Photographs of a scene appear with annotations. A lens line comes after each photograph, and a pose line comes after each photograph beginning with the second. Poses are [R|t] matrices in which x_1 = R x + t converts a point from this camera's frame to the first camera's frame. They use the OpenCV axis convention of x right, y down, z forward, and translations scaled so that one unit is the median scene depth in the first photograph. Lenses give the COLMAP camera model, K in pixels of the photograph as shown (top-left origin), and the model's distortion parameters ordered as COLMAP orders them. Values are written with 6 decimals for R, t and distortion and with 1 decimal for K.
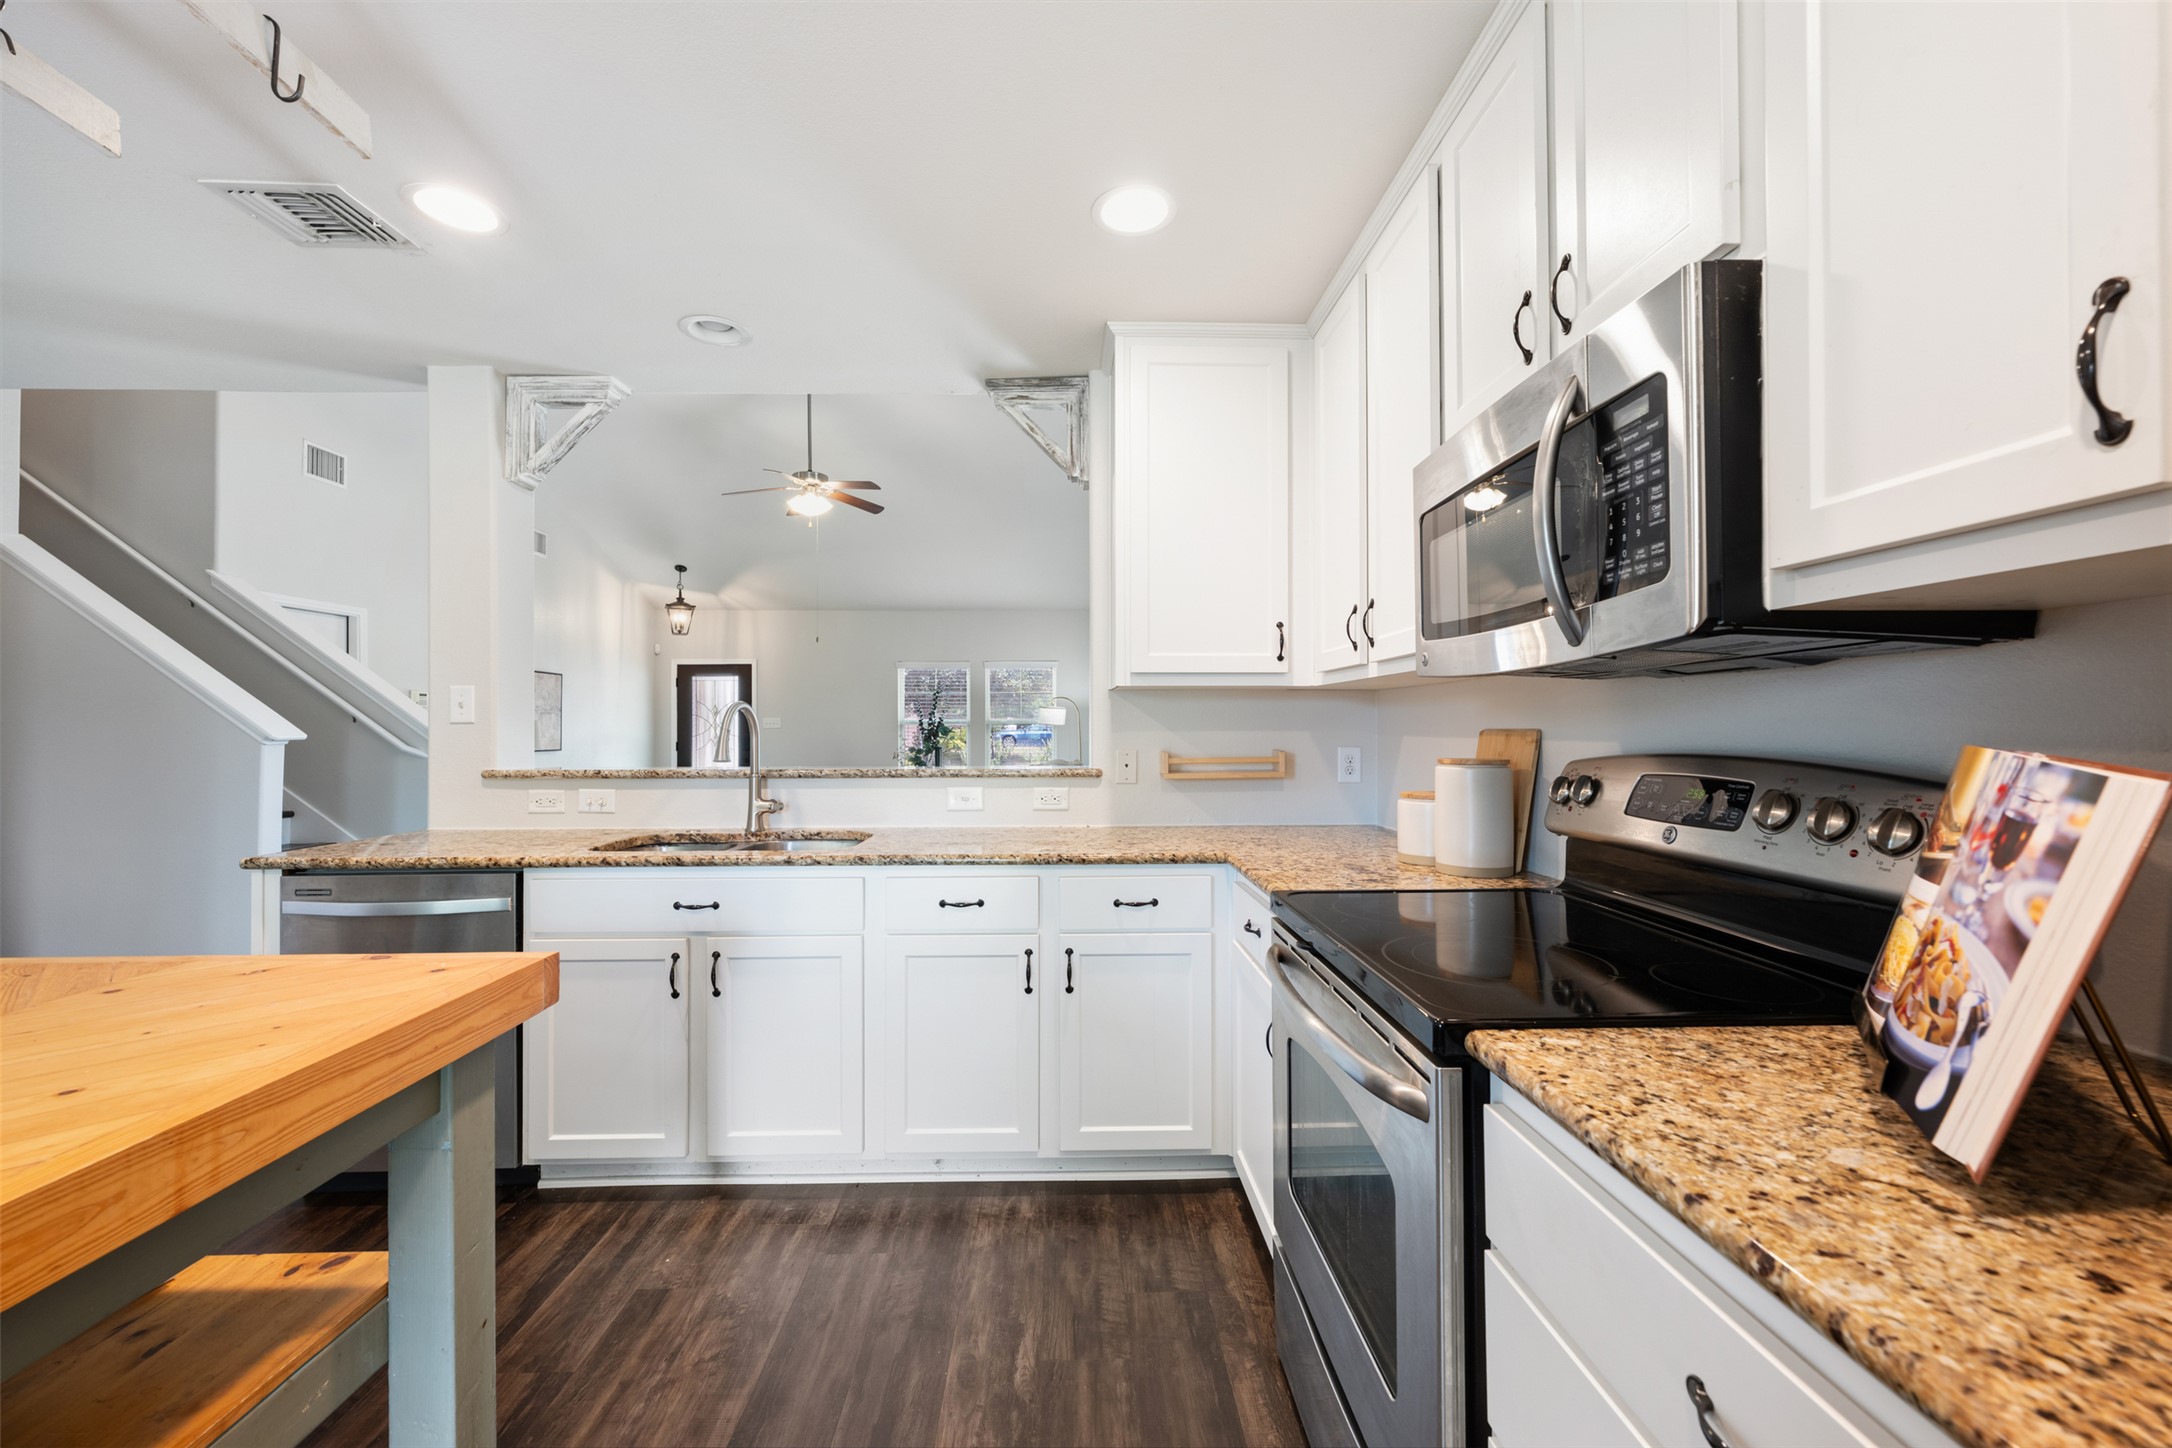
lens RADIAL K [[859.8, 0, 1083.7], [0, 859.8, 717.5], [0, 0, 1]] dist [-0.001909, 0.000229]
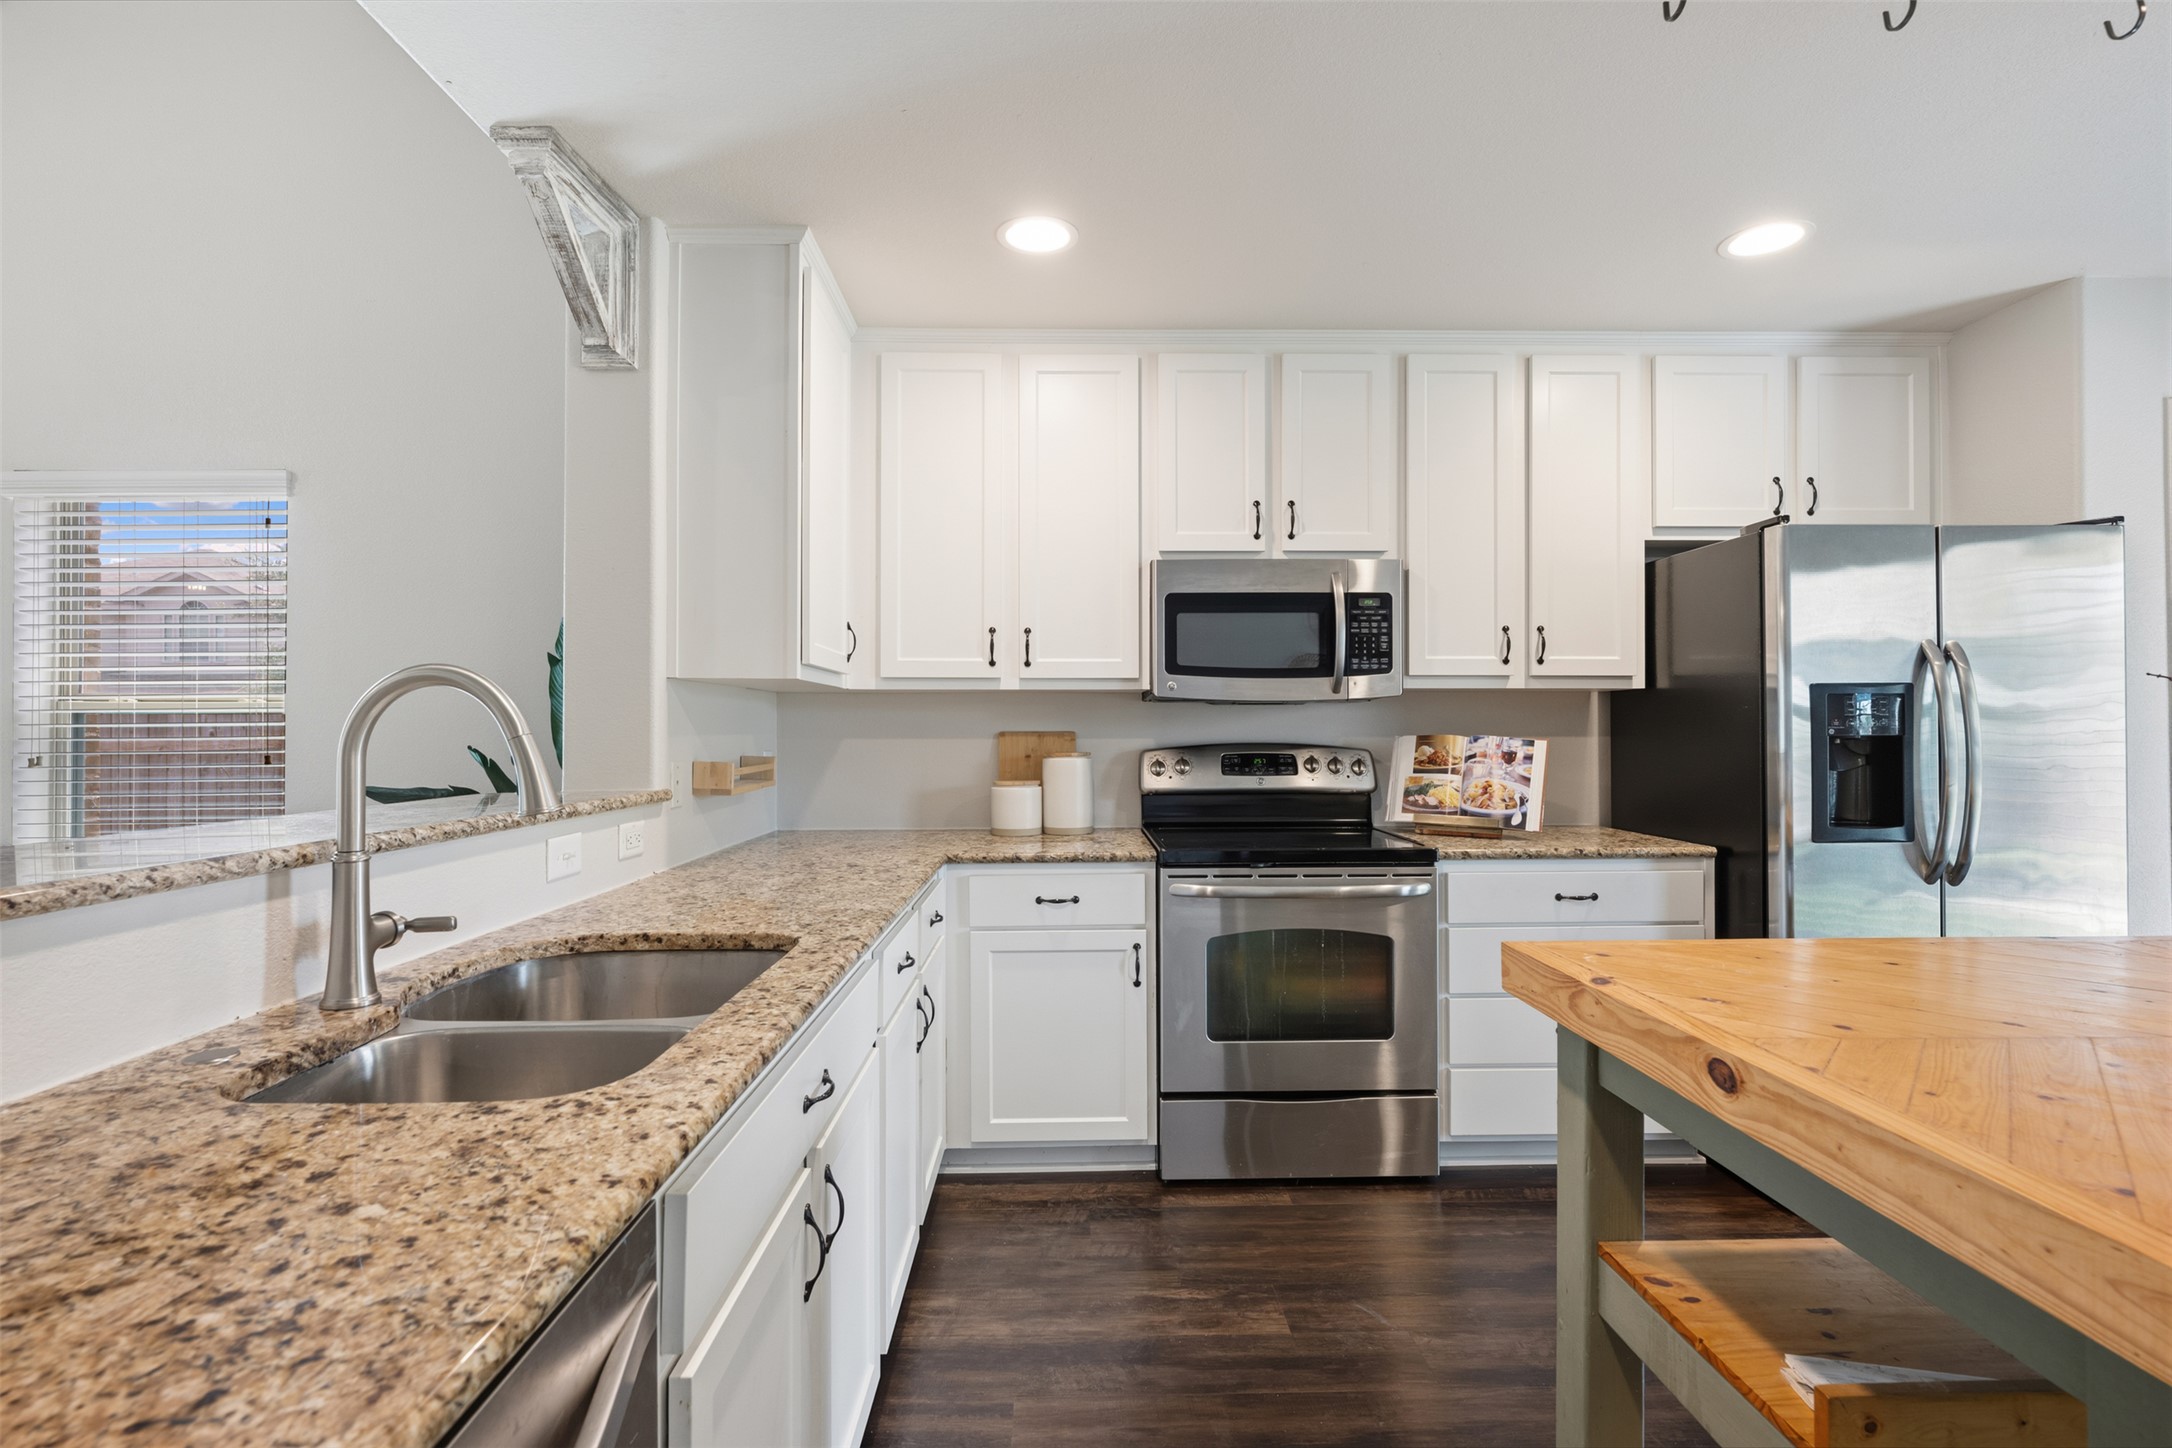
lens RADIAL K [[983.3, 0, 1086.9], [0, 983.3, 715.8], [0, 0, 1]] dist [-0.001314, -0.000582]
pose [[0.001163, 0.013124, 0.999913, -0.793928], [-0.010345, 0.999861, -0.013112, 0.006074], [-0.999946, -0.010329, 0.001299, 0.658227]]
